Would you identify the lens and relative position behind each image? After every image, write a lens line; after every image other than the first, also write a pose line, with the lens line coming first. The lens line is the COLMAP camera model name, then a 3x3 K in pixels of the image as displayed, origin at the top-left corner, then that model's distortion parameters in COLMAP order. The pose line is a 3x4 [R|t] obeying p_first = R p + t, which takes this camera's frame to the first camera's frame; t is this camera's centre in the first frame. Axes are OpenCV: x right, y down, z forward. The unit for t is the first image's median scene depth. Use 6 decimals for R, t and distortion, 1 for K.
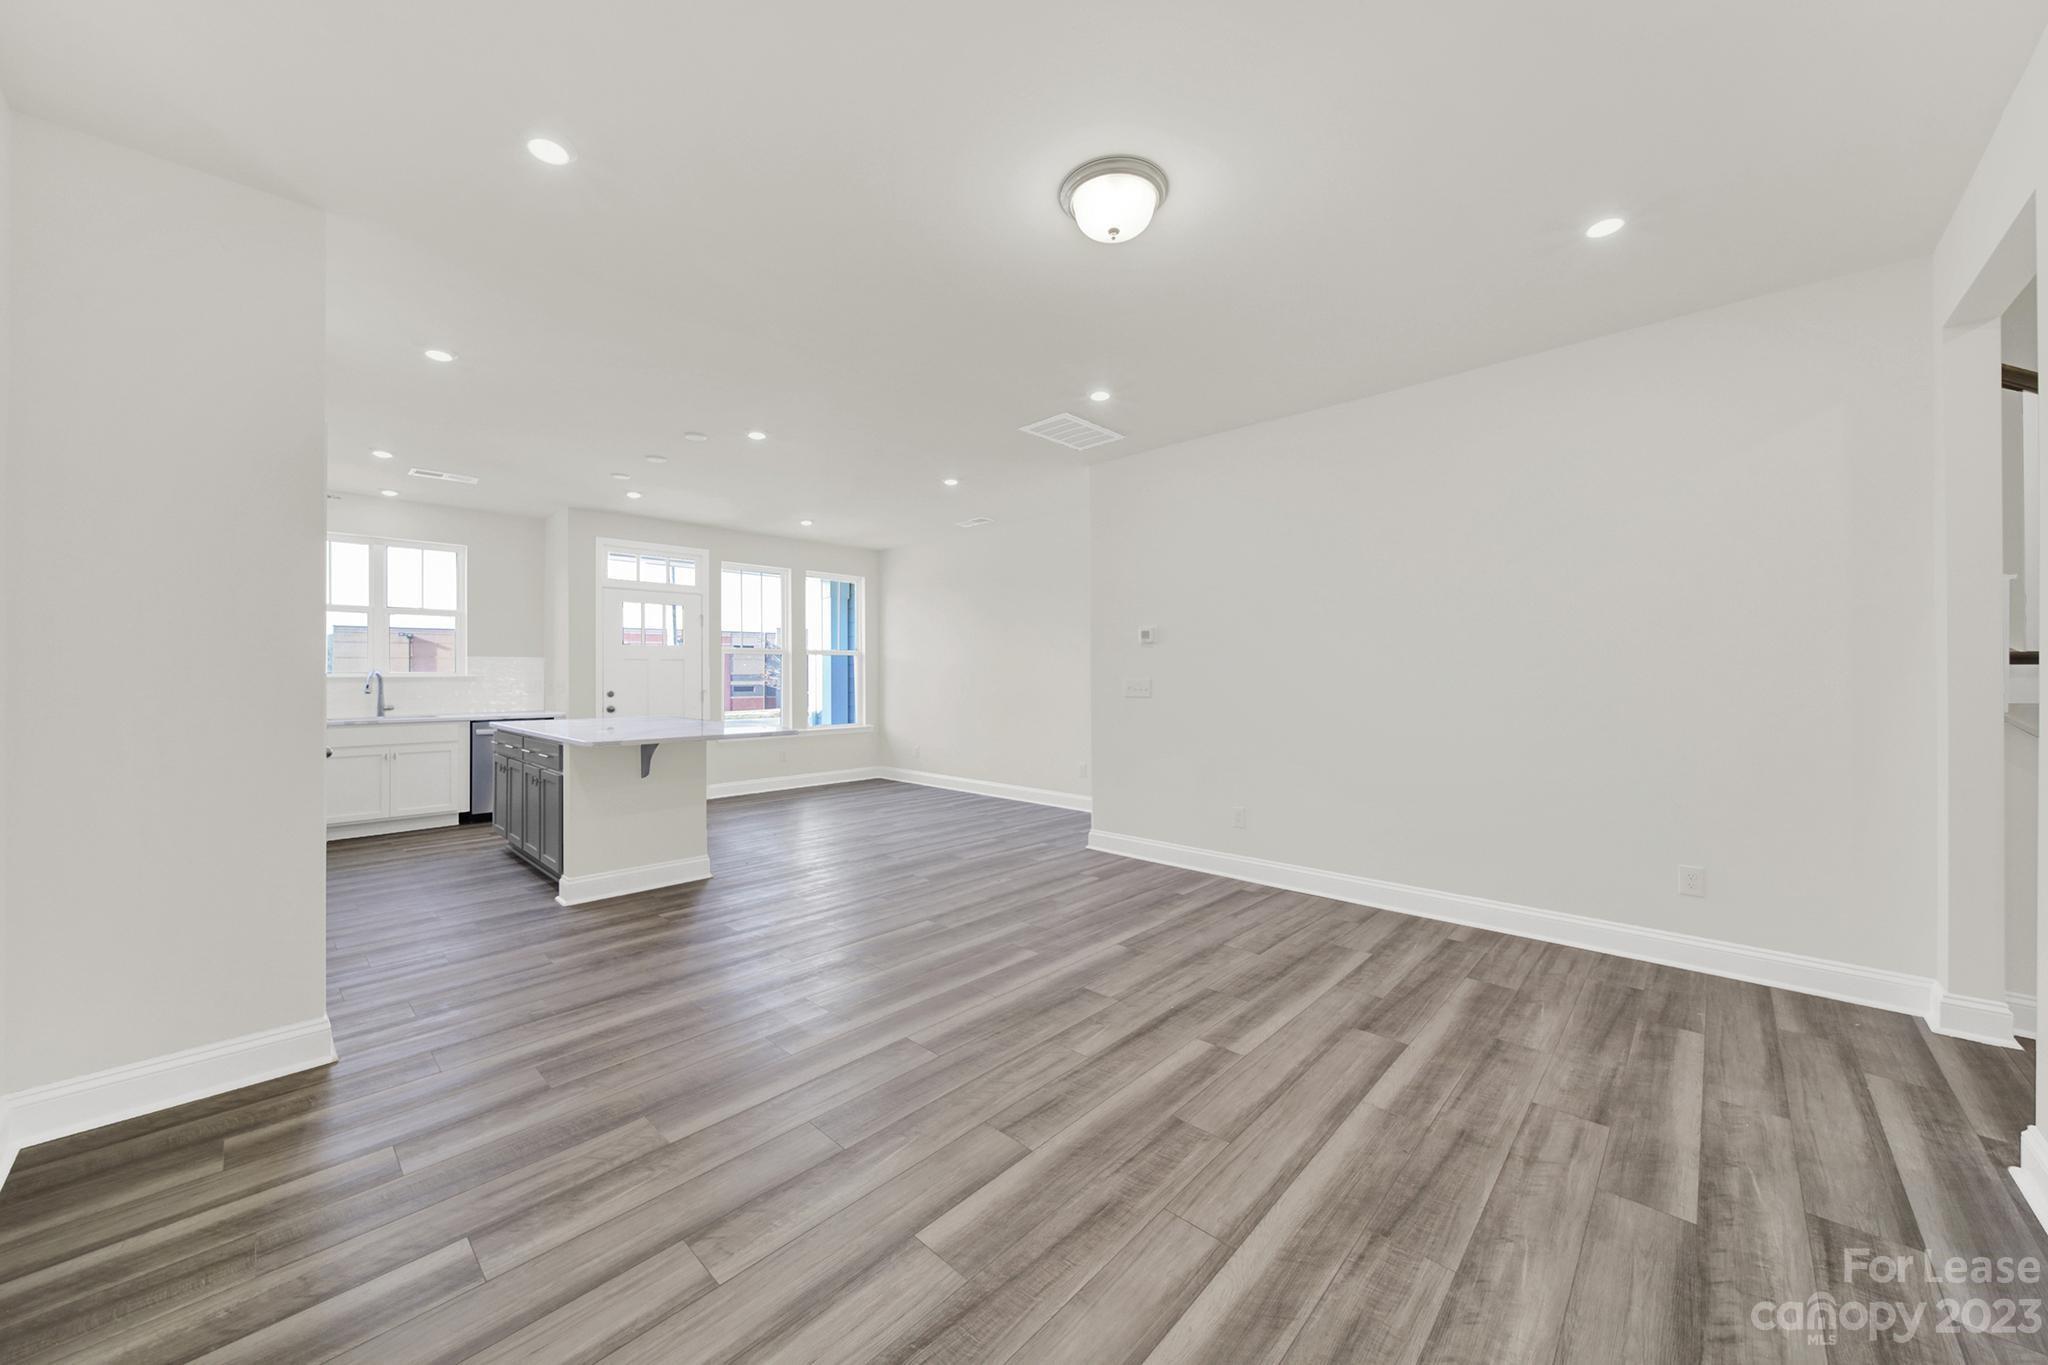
lens RADIAL K [[729.0, 0, 1000.0], [0, 729.0, 672.9], [0, 0, 1]] dist [0.018175, -0.000034]
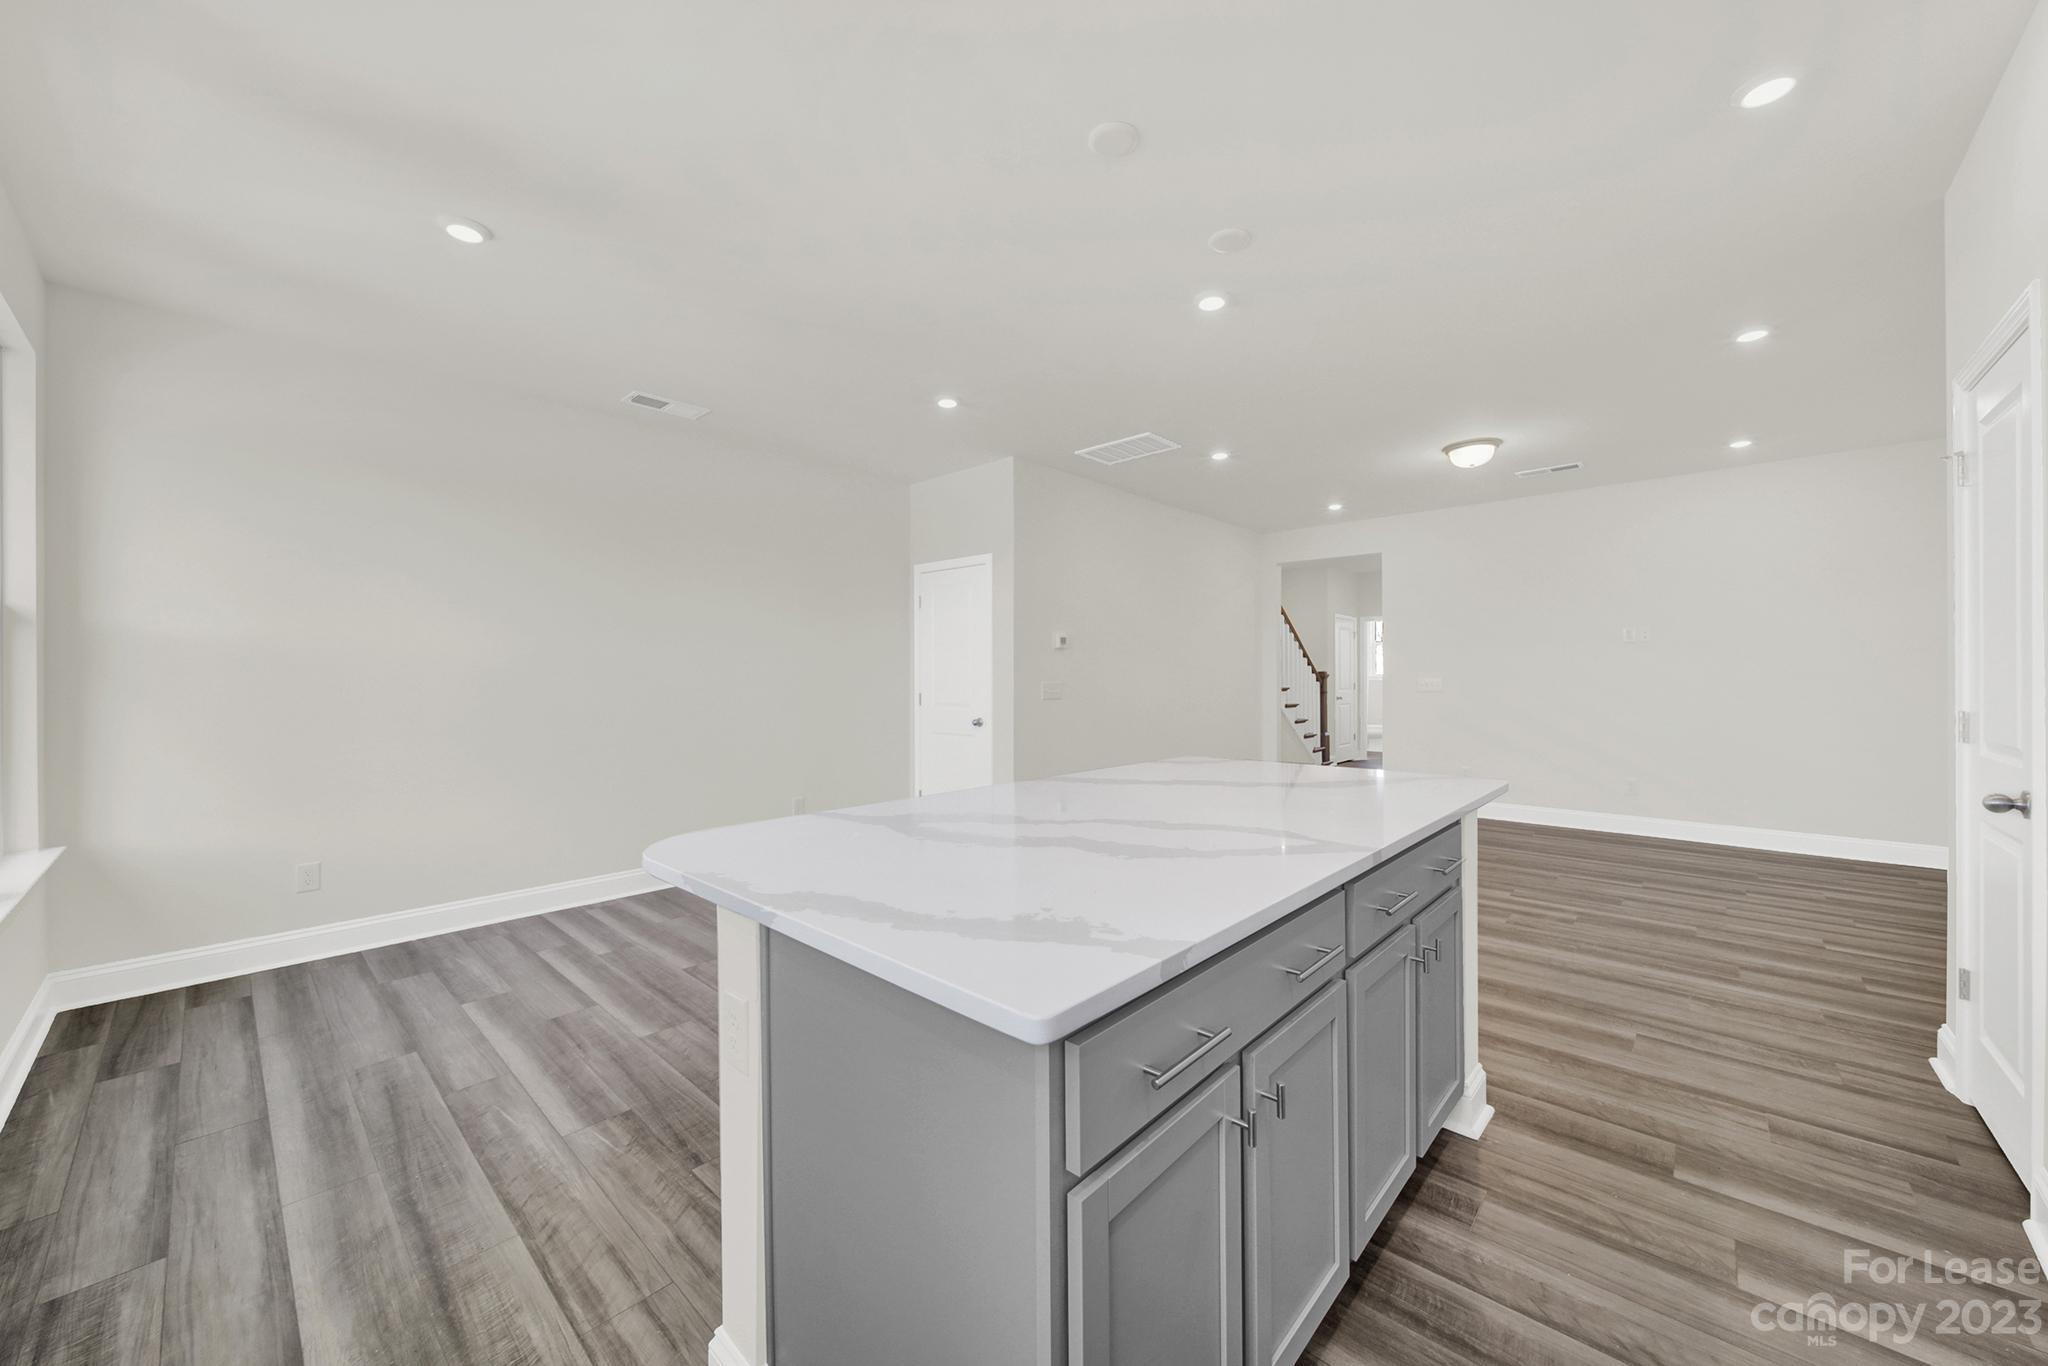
lens RADIAL K [[750.7, 0, 1020.7], [0, 750.7, 677.4], [0, 0, 1]] dist [0.000638, -0.000192]
pose [[-0.033385, 0.002302, 0.999440, -0.652867], [-0.000346, 0.999997, -0.002315, 0.003264], [-0.999442, -0.000423, -0.033384, 0.789638]]
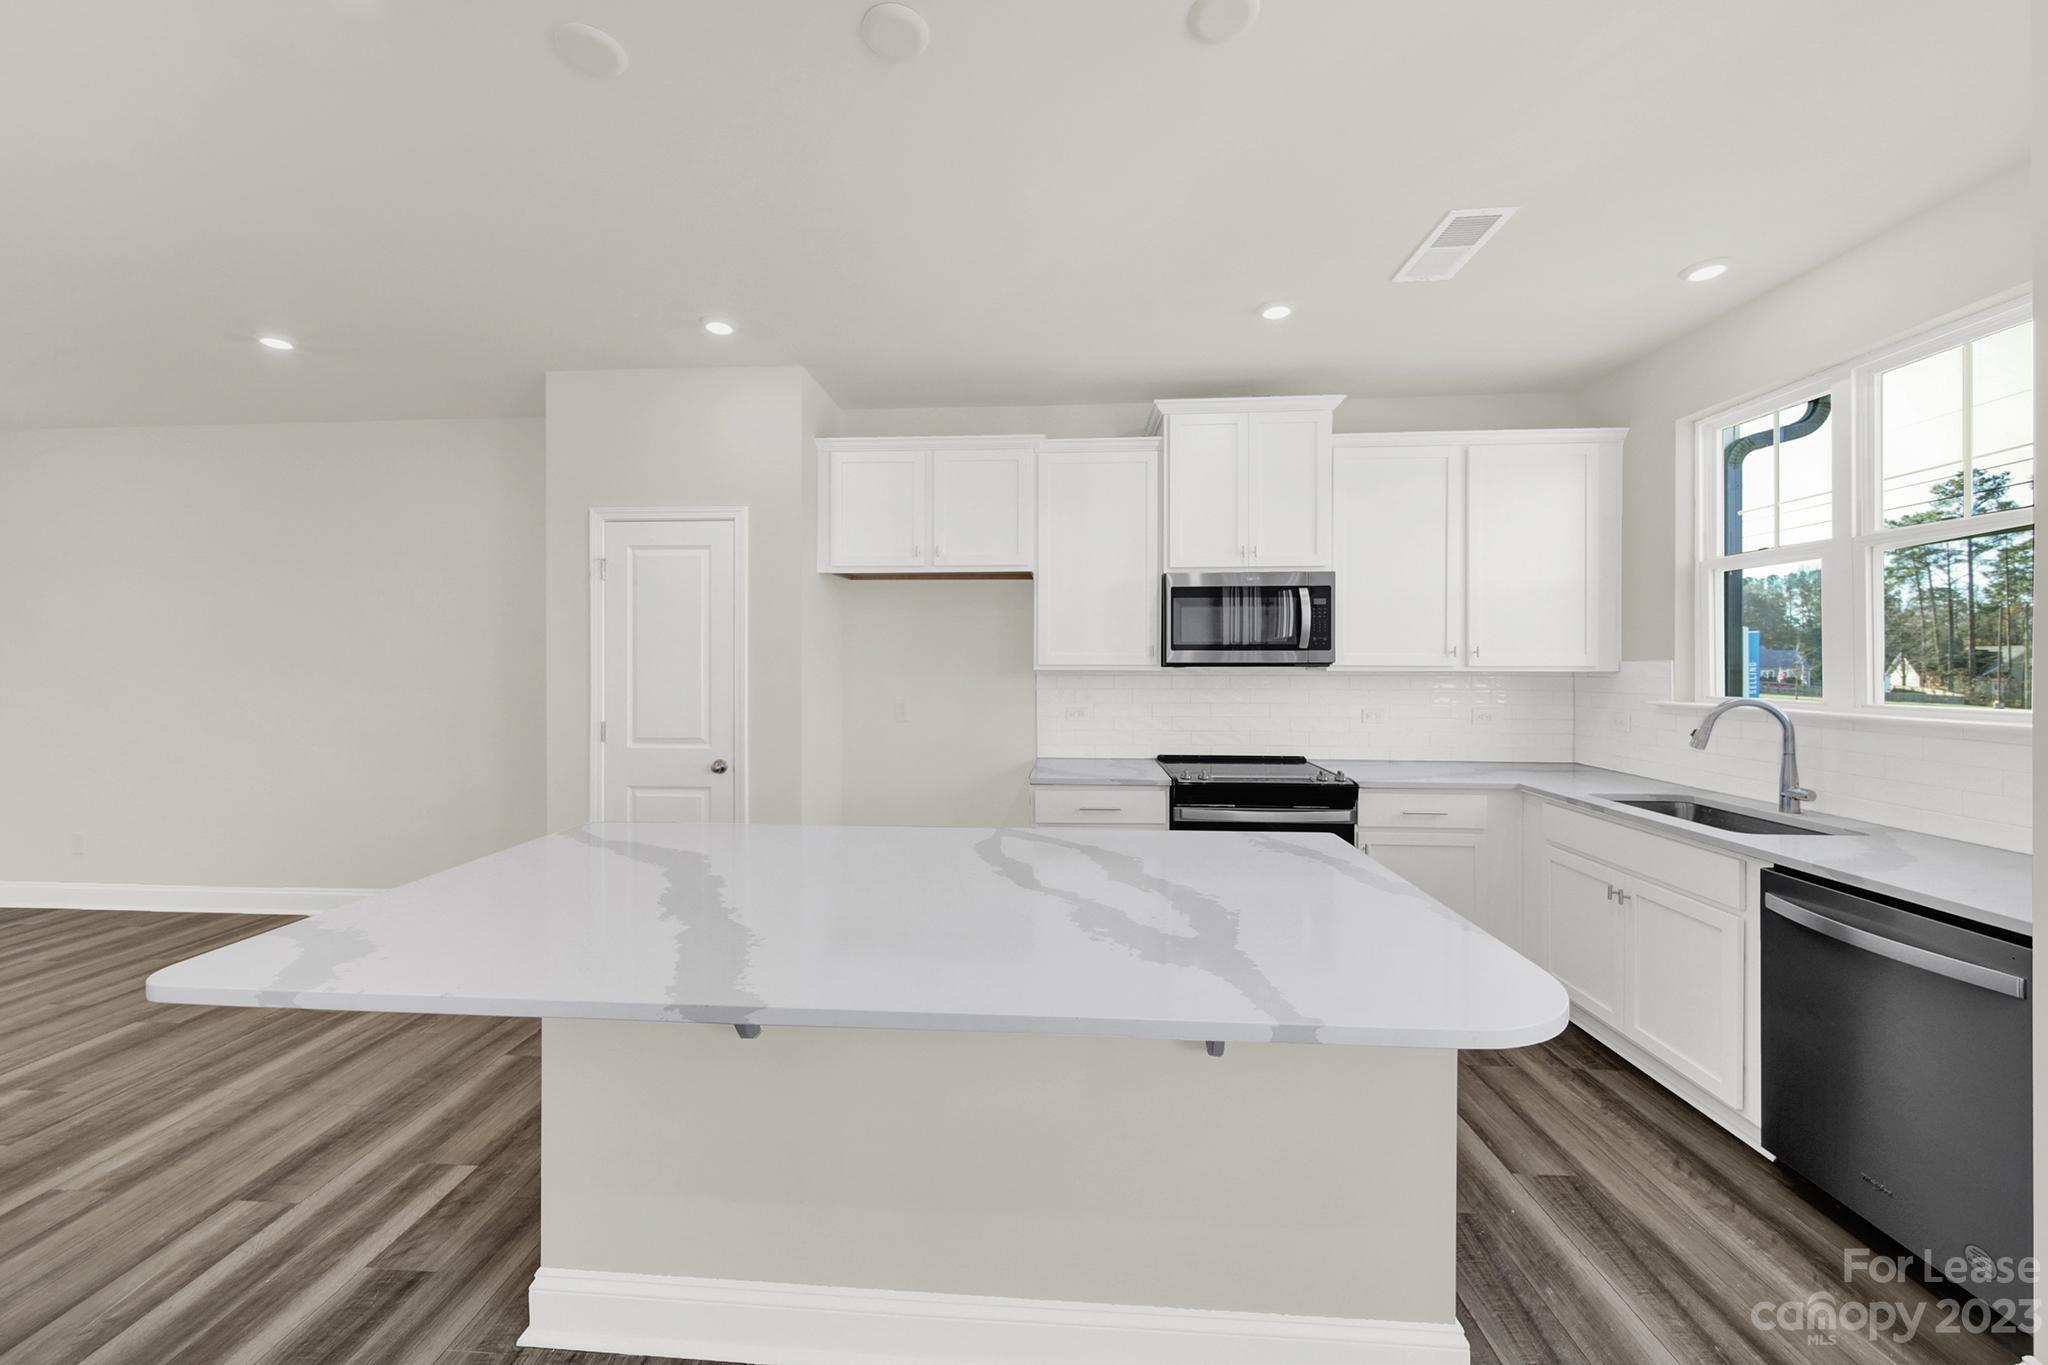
lens RADIAL K [[747.5, 0, 1010.5], [0, 747.5, 659.5], [0, 0, 1]] dist [-0.000341, -0.000307]
pose [[-0.753731, 0.001821, -0.657180, -0.224103], [0.003715, 0.999992, -0.001490, -0.023352], [0.657172, -0.003564, -0.753732, 0.936474]]
